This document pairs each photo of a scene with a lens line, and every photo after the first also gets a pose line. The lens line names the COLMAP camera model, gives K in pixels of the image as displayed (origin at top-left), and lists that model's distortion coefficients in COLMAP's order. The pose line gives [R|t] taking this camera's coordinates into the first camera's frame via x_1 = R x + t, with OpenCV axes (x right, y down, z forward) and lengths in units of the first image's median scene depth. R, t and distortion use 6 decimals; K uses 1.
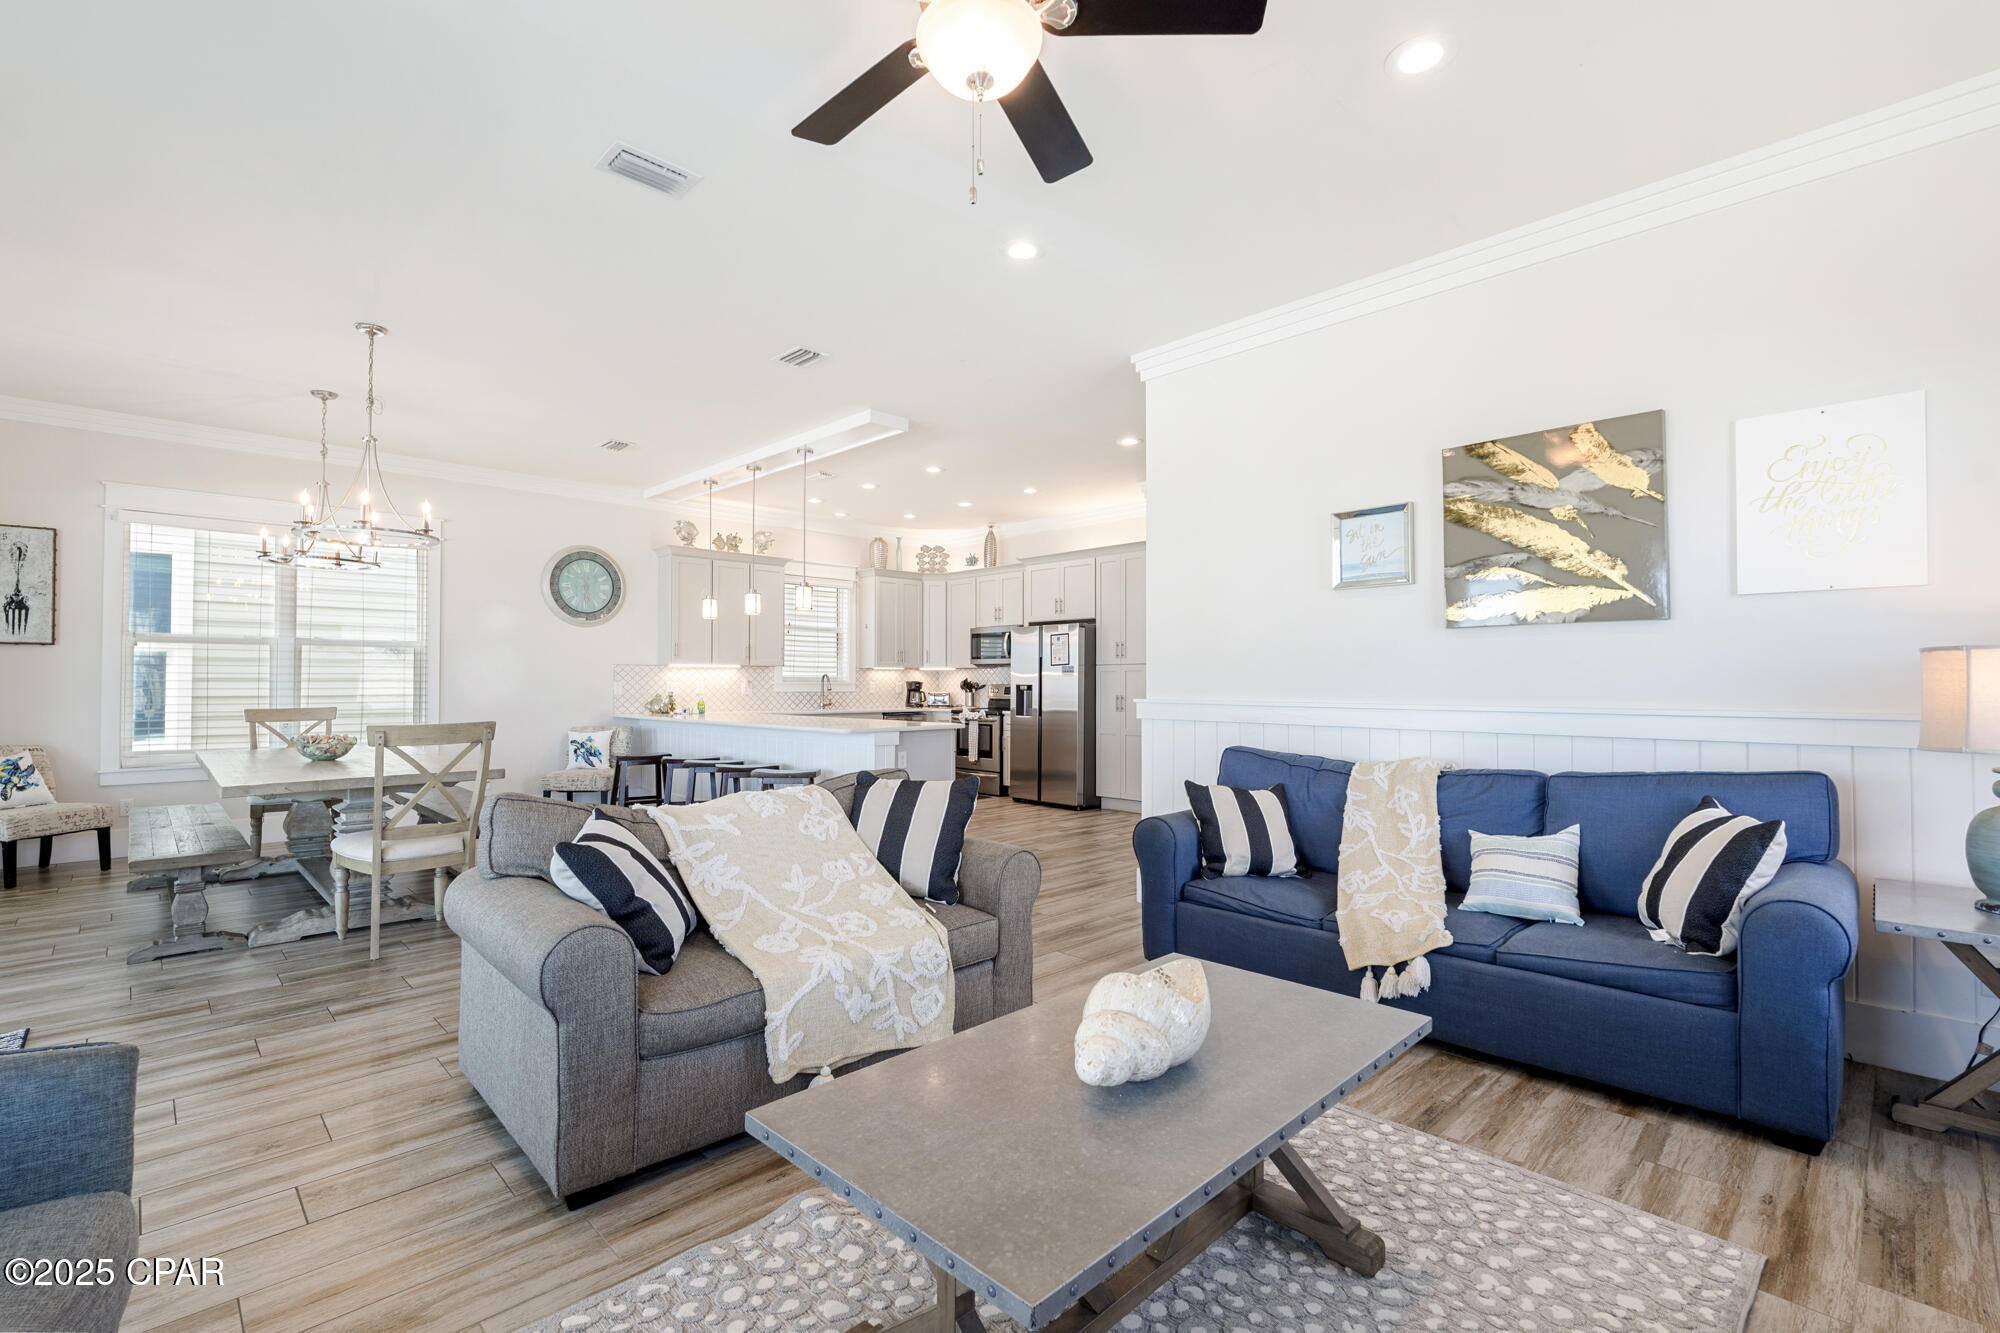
lens RADIAL K [[889.4, 0, 996.0], [0, 889.4, 668.1], [0, 0, 1]] dist [-0.006713, 0.000688]
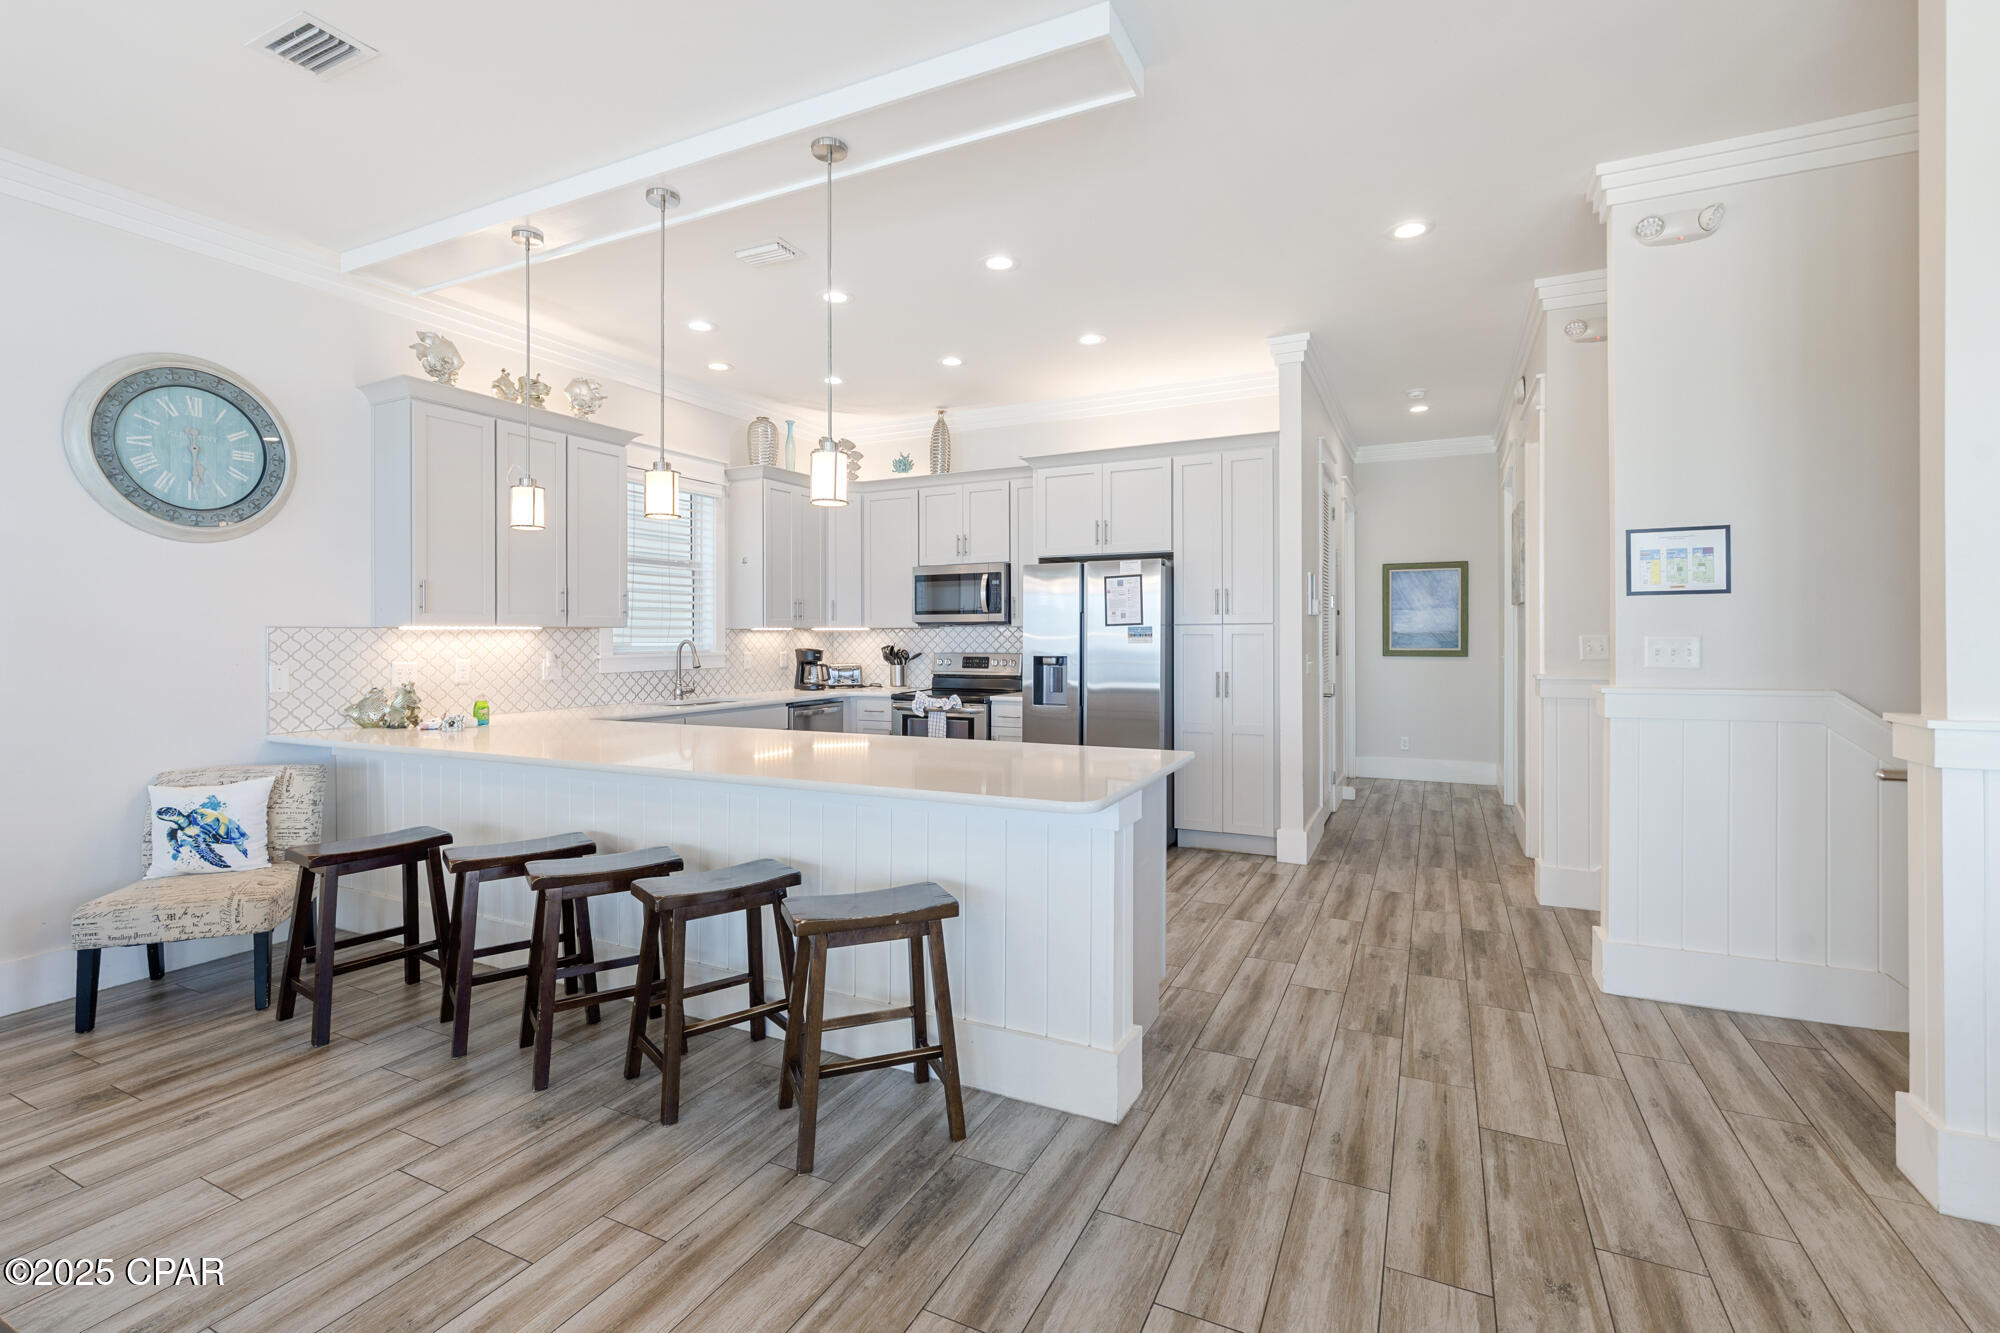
lens RADIAL K [[889.4, 0, 991.7], [0, 889.4, 629.6], [0, 0, 1]] dist [-0.006713, 0.000688]
pose [[0.943260, -0.003648, 0.332036, -0.238530], [0.000020, 0.999940, 0.010930, -0.007712], [-0.332056, -0.010303, 0.943204, 0.462369]]
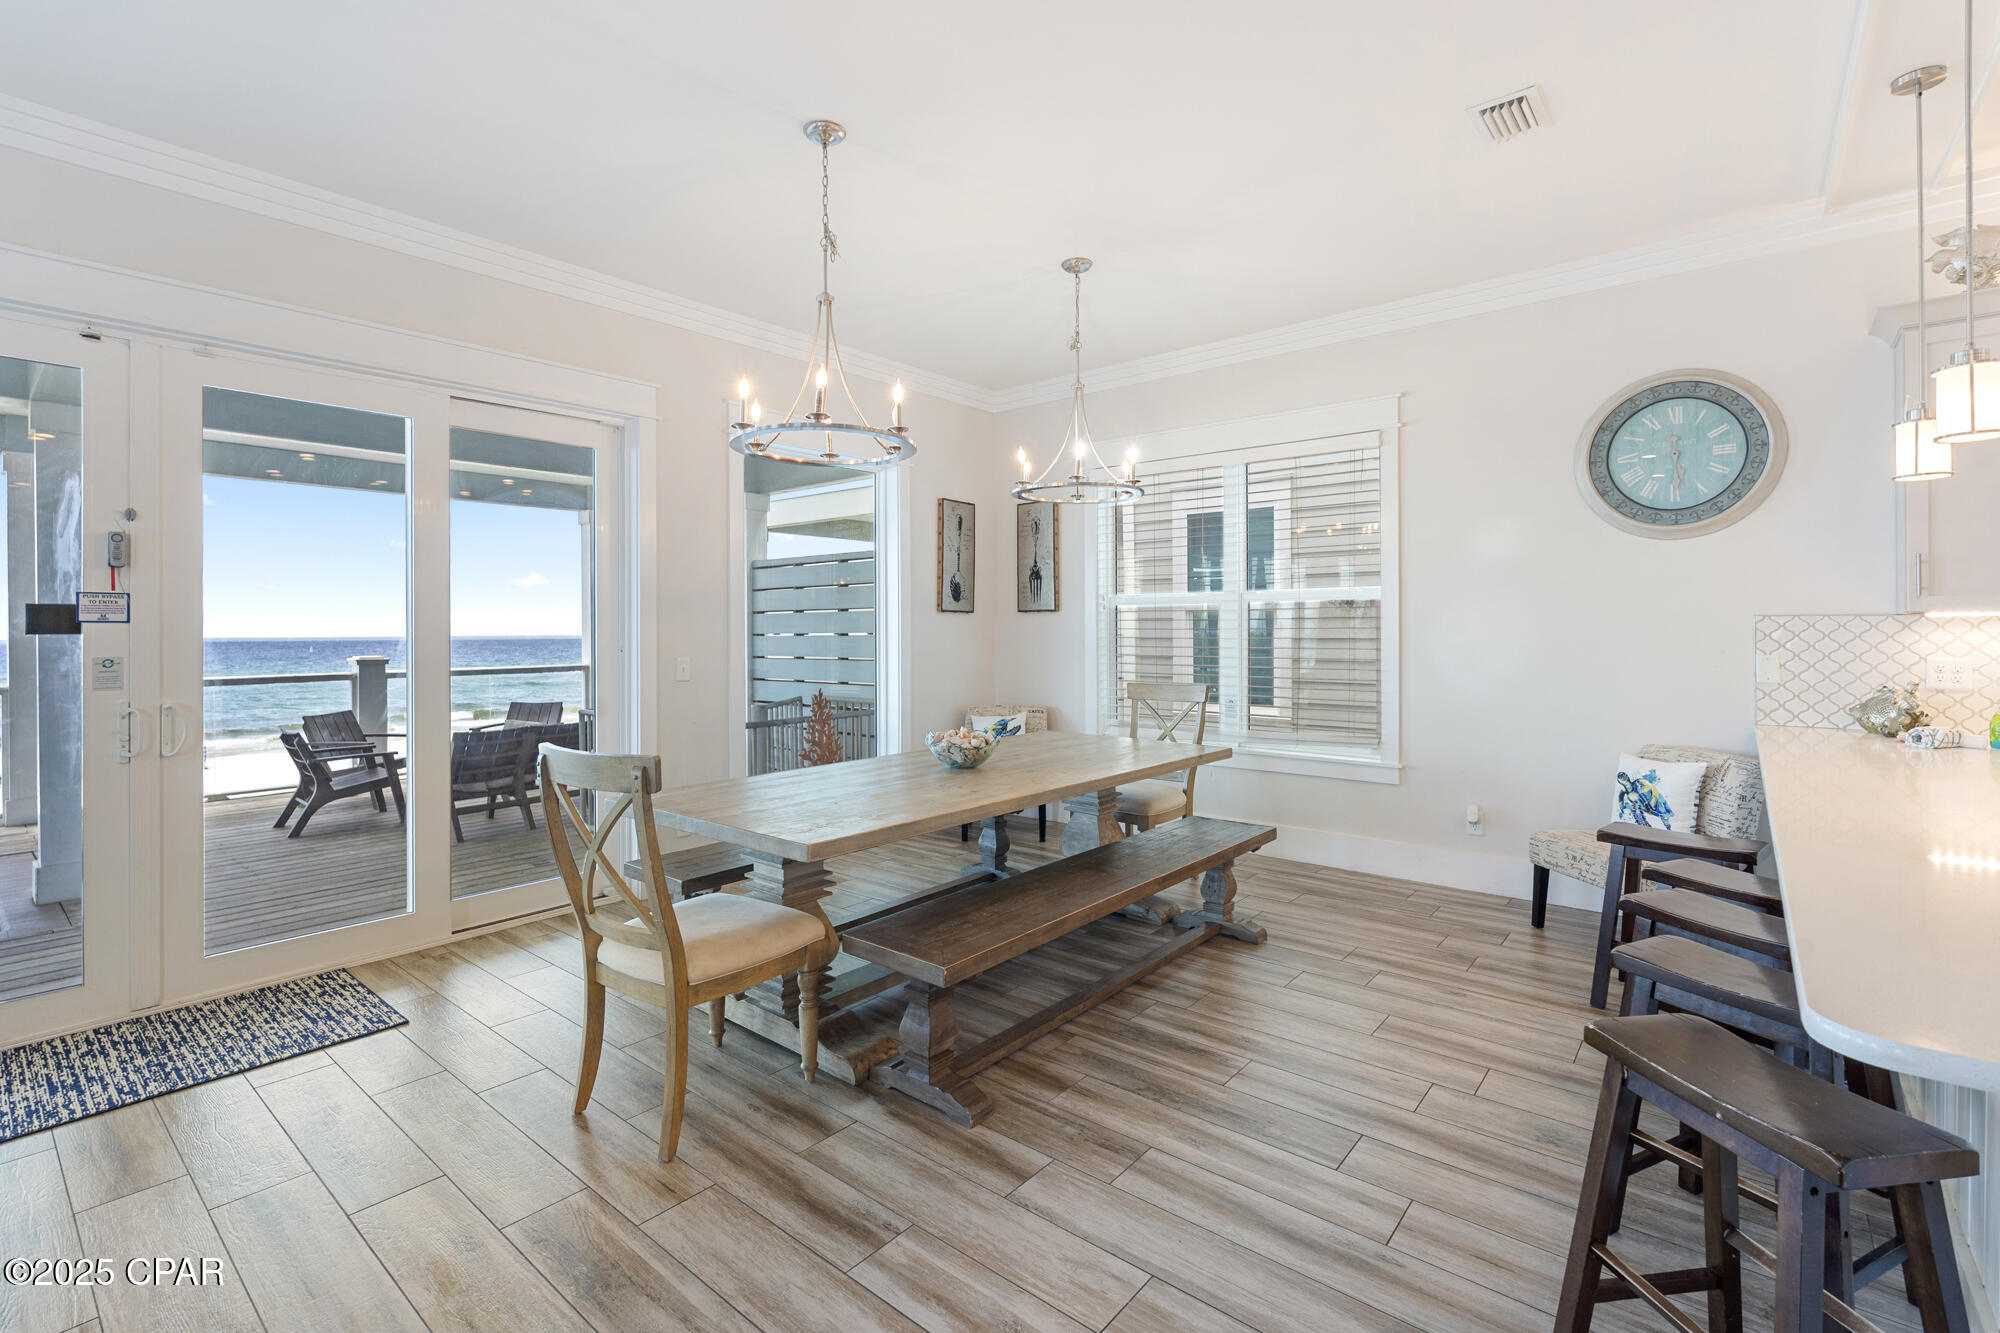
lens RADIAL K [[889.4, 0, 984.1], [0, 889.4, 624.0], [0, 0, 1]] dist [-0.006713, 0.000688]
pose [[0.099740, -0.007832, -0.994983, -0.022507], [0.020861, 0.999766, -0.005779, -0.005310], [0.994795, -0.020180, 0.099880, 0.586817]]
